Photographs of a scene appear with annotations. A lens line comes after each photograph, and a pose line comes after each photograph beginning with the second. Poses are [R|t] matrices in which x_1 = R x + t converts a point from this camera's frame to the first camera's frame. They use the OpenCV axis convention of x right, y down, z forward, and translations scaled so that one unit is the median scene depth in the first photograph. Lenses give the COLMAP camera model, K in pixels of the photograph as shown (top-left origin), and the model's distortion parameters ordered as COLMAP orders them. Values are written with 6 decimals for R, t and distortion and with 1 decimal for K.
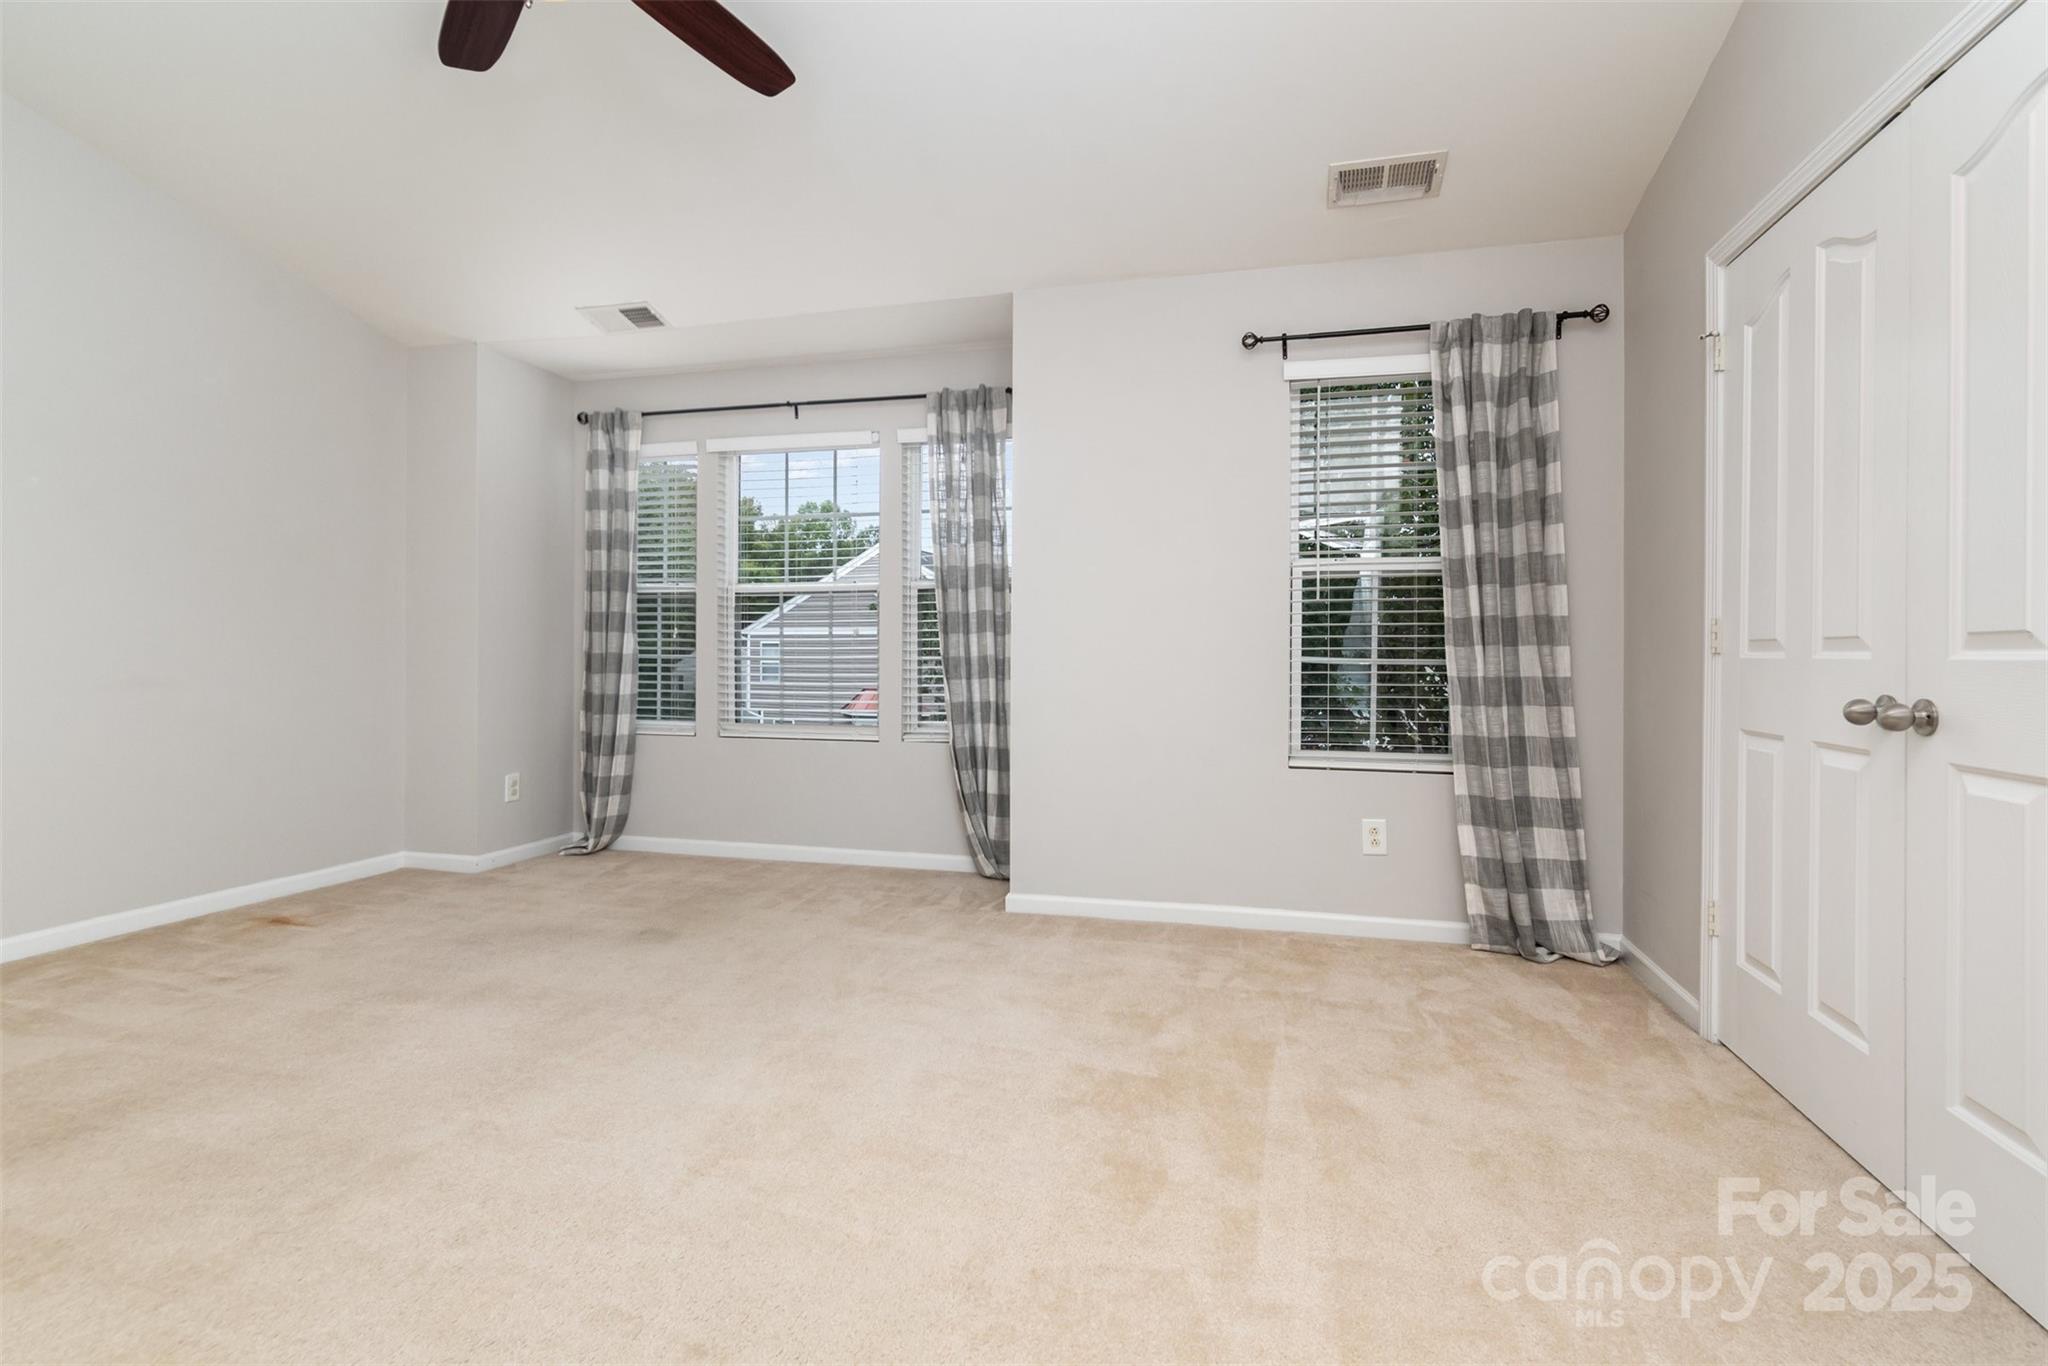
lens RADIAL K [[944.4, 0, 1053.9], [0, 944.4, 646.9], [0, 0, 1]] dist [0.005927, -0.000672]
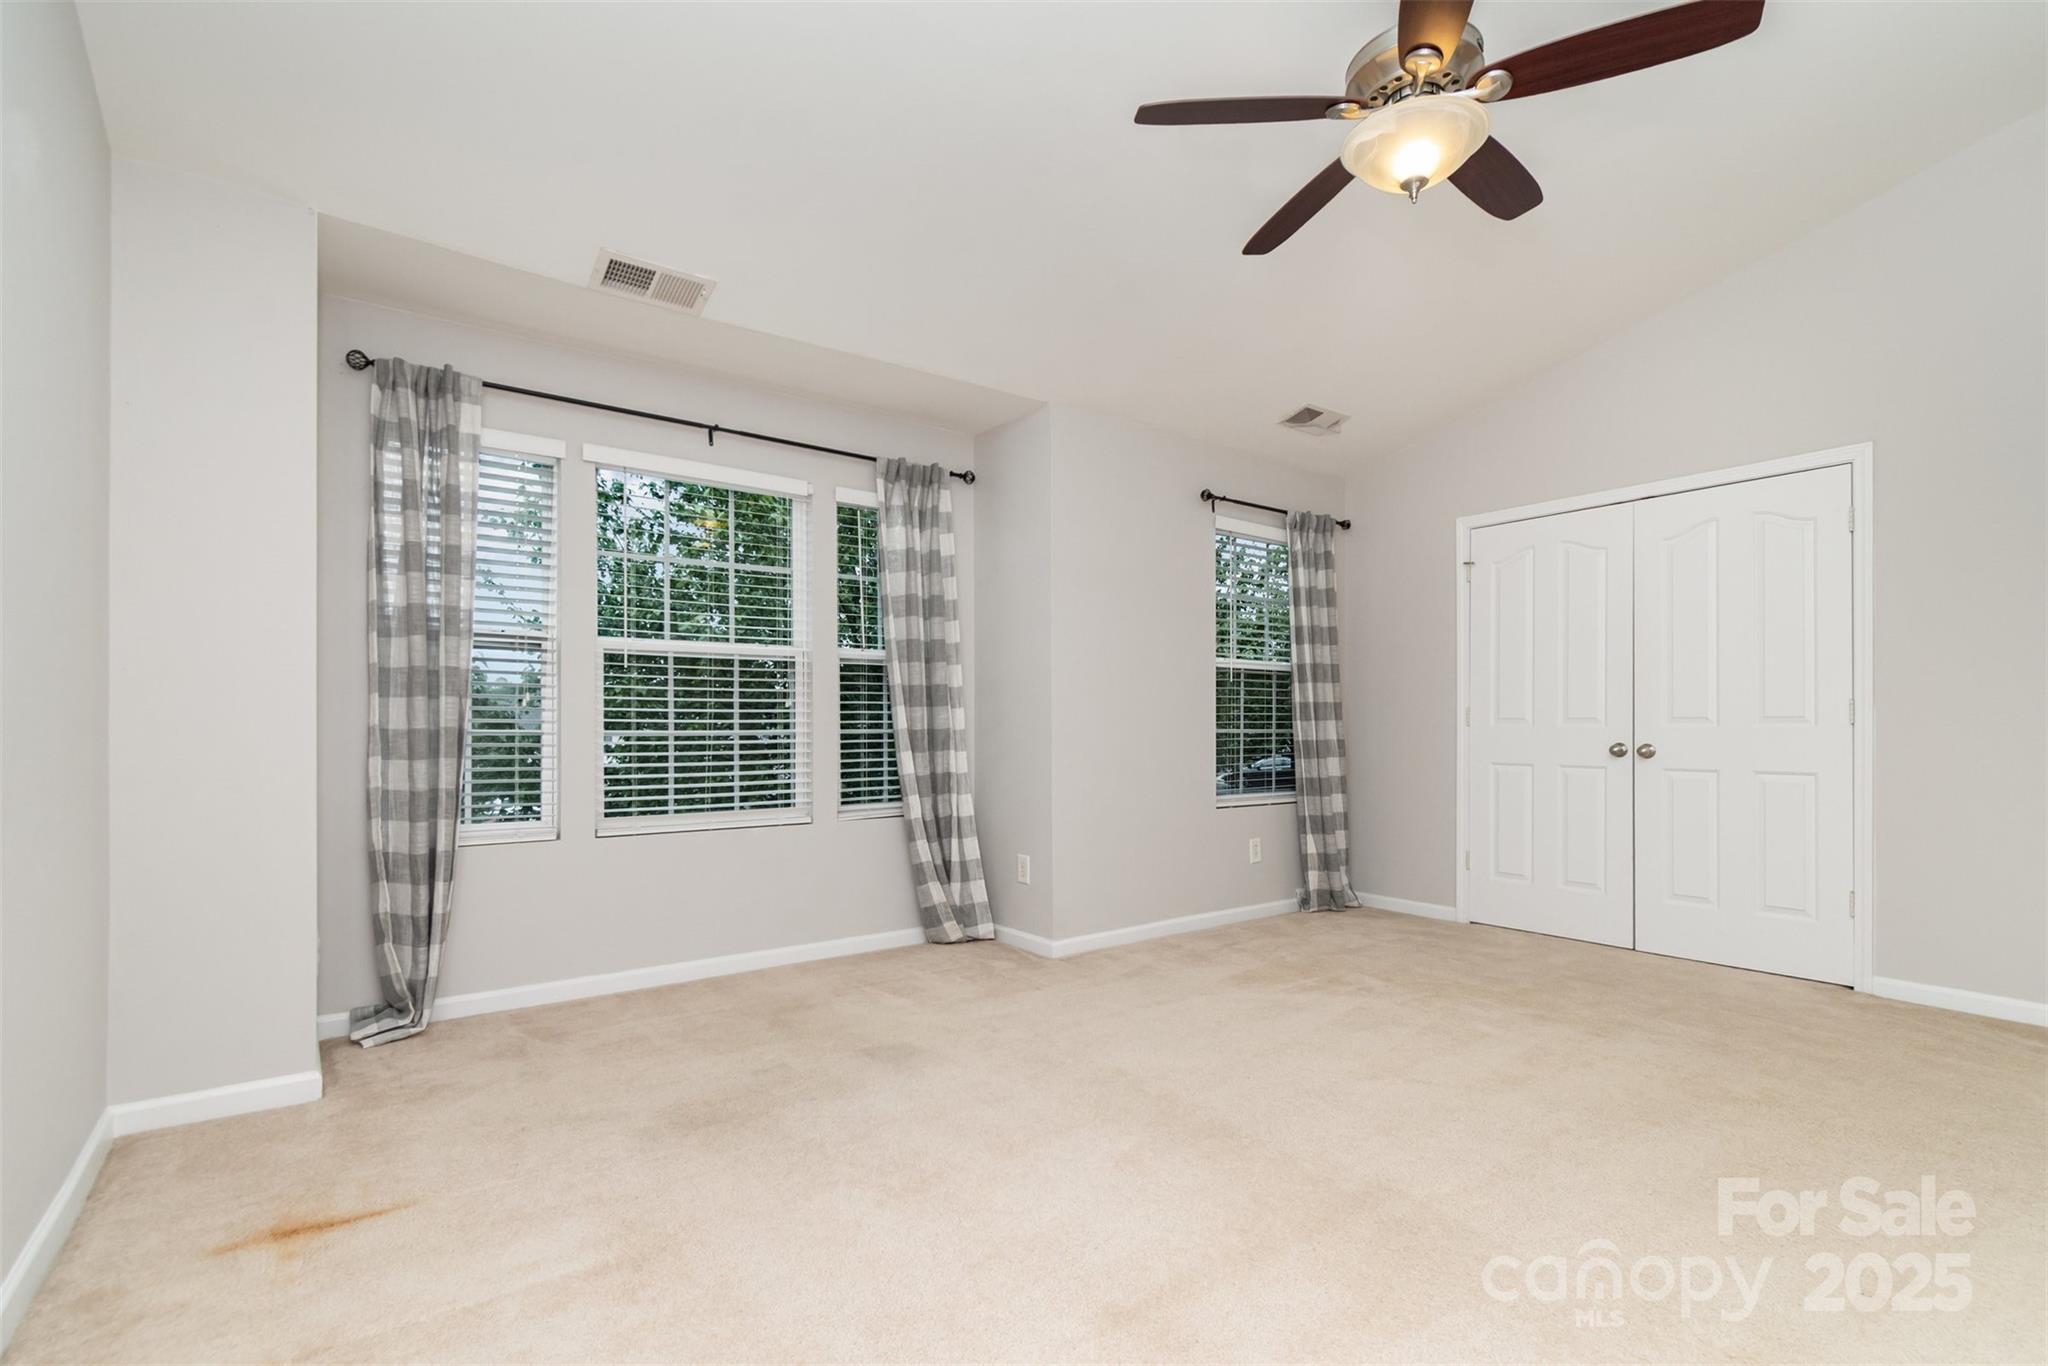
lens RADIAL K [[944.4, 0, 997.6], [0, 944.4, 725.6], [0, 0, 1]] dist [0.005927, -0.000672]
pose [[0.632248, -0.000320, 0.774766, -1.027022], [-0.000083, 1.000000, 0.000480, 0.006272], [-0.774766, -0.000368, 0.632248, 0.375305]]
